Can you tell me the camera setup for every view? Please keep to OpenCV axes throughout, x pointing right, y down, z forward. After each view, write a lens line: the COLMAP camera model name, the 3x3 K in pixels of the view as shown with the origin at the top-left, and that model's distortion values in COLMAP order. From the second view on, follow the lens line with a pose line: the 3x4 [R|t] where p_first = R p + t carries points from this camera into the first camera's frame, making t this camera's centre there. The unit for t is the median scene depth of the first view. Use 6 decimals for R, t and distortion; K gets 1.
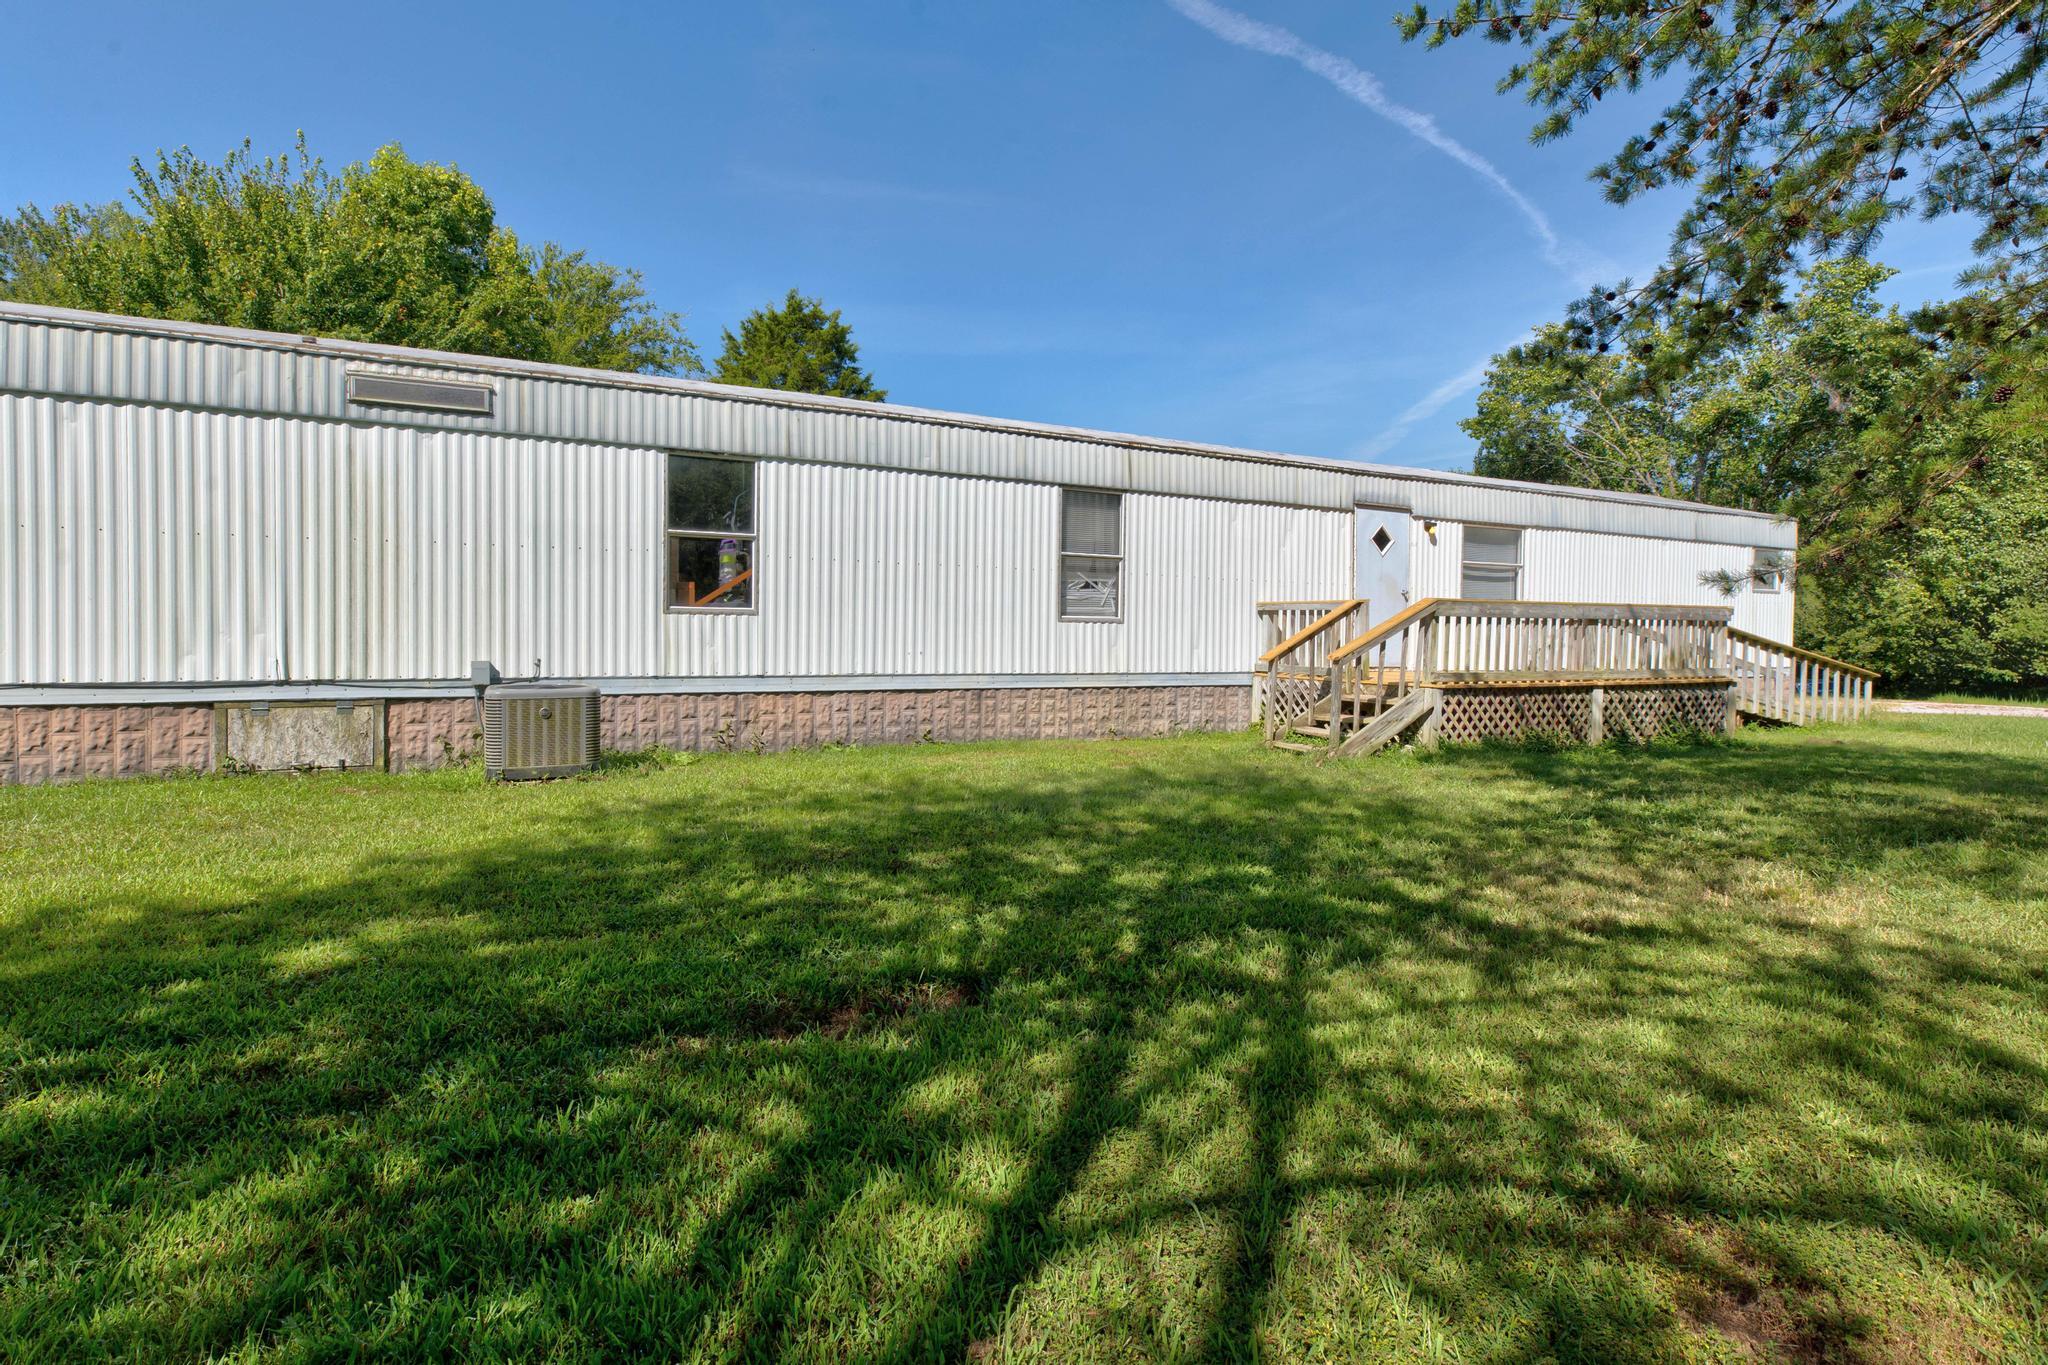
lens RADIAL K [[963.4, 0, 990.5], [0, 963.4, 670.7], [0, 0, 1]] dist [0.002529, 0.000350]
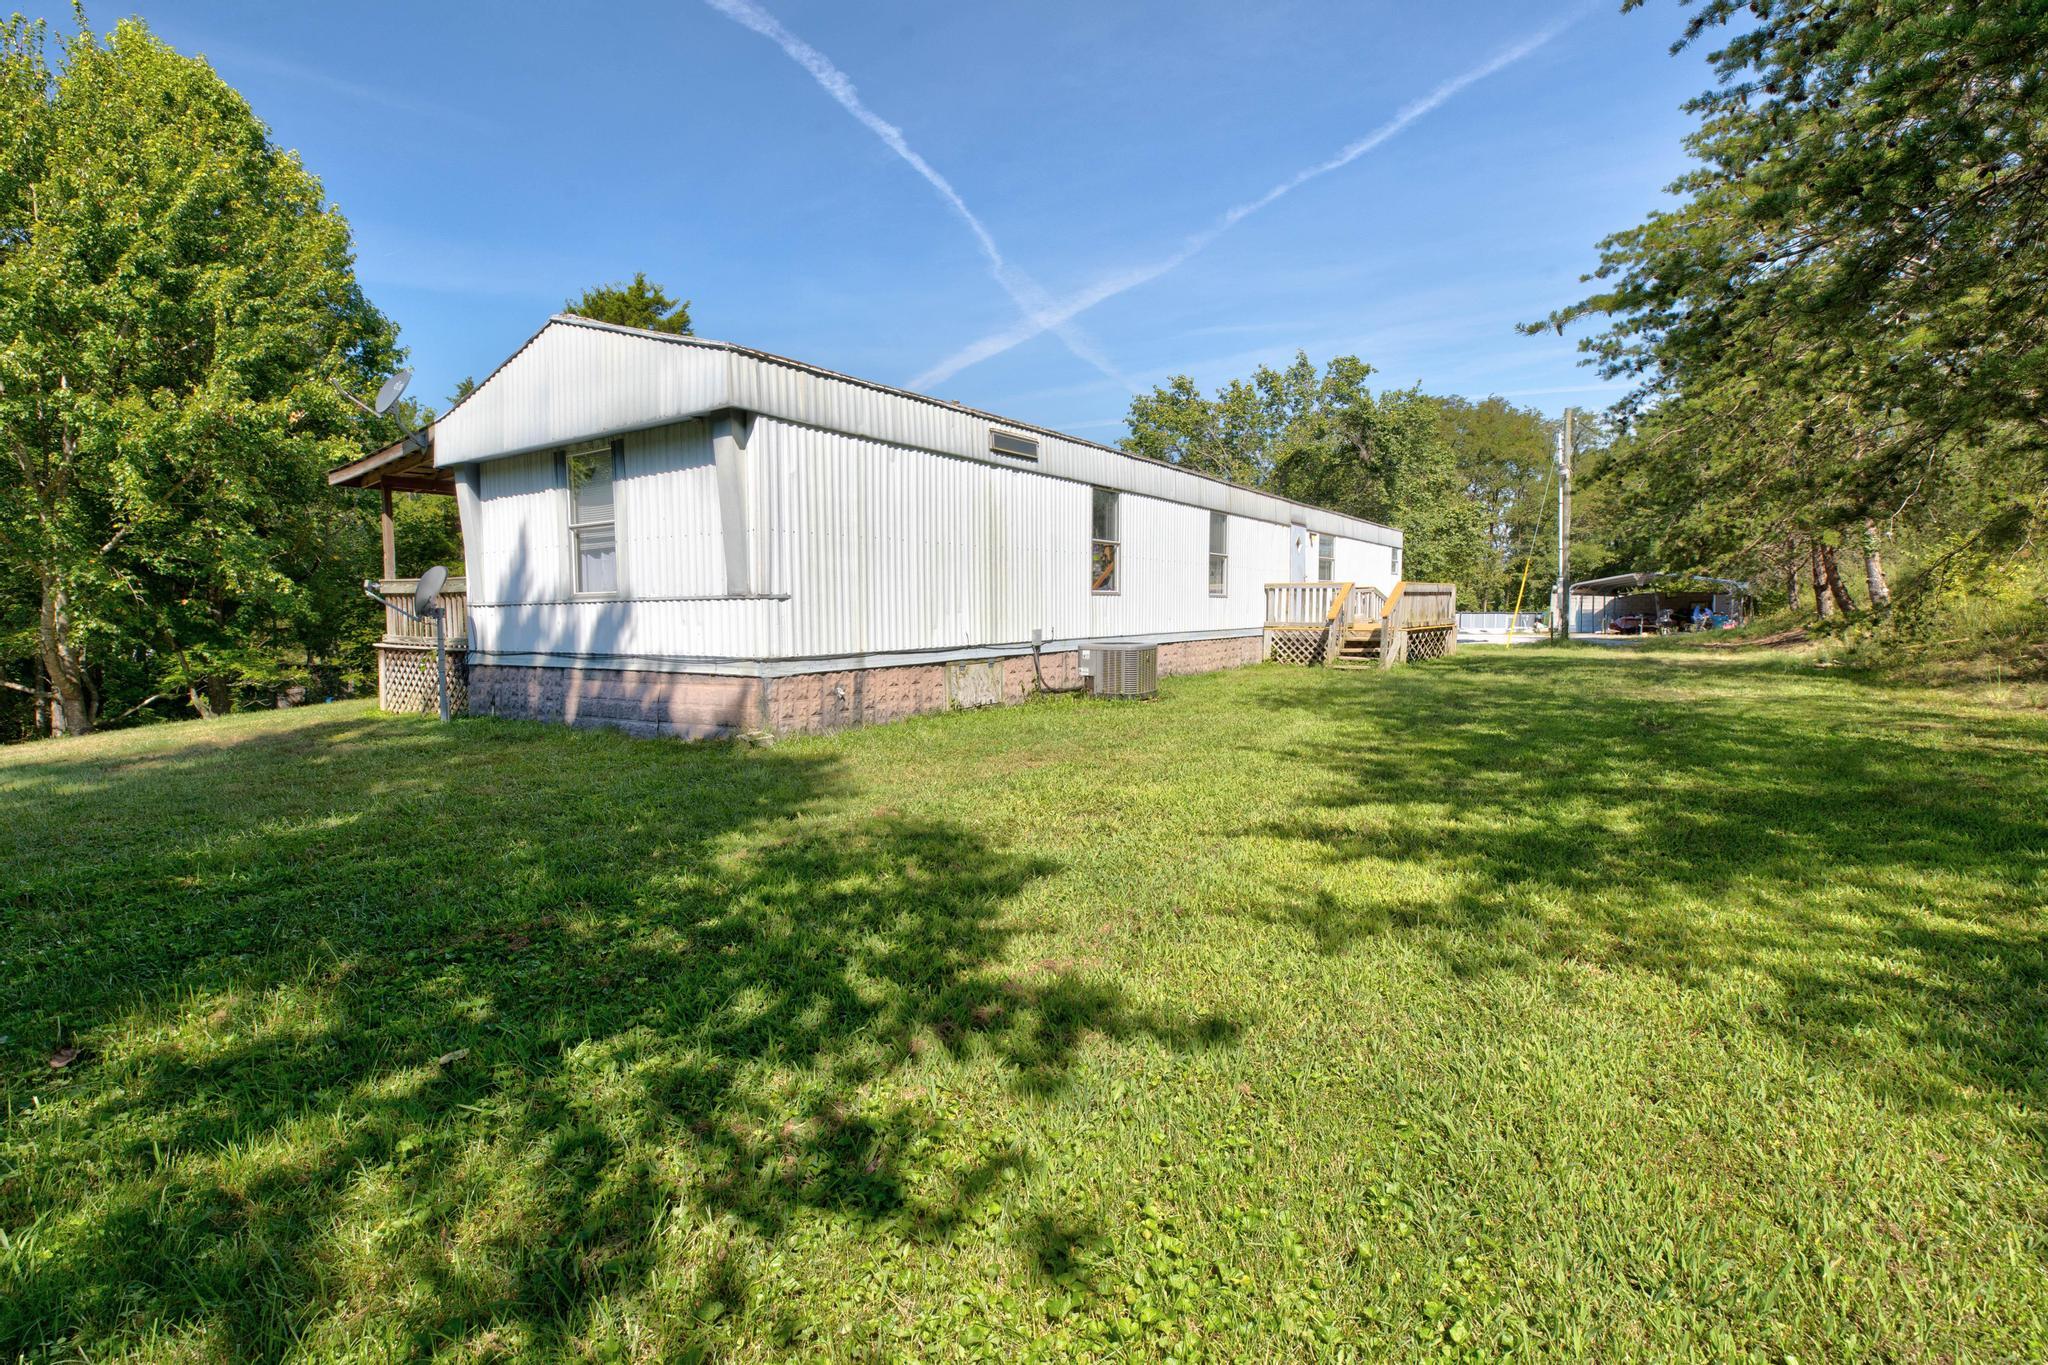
lens RADIAL K [[963.4, 0, 990.5], [0, 963.4, 670.7], [0, 0, 1]] dist [0.002529, 0.000350]
pose [[0.867557, -0.051843, 0.494629, -0.443367], [0.038617, 0.998571, 0.036930, -0.001117], [-0.495837, -0.012938, 0.868319, -0.079923]]
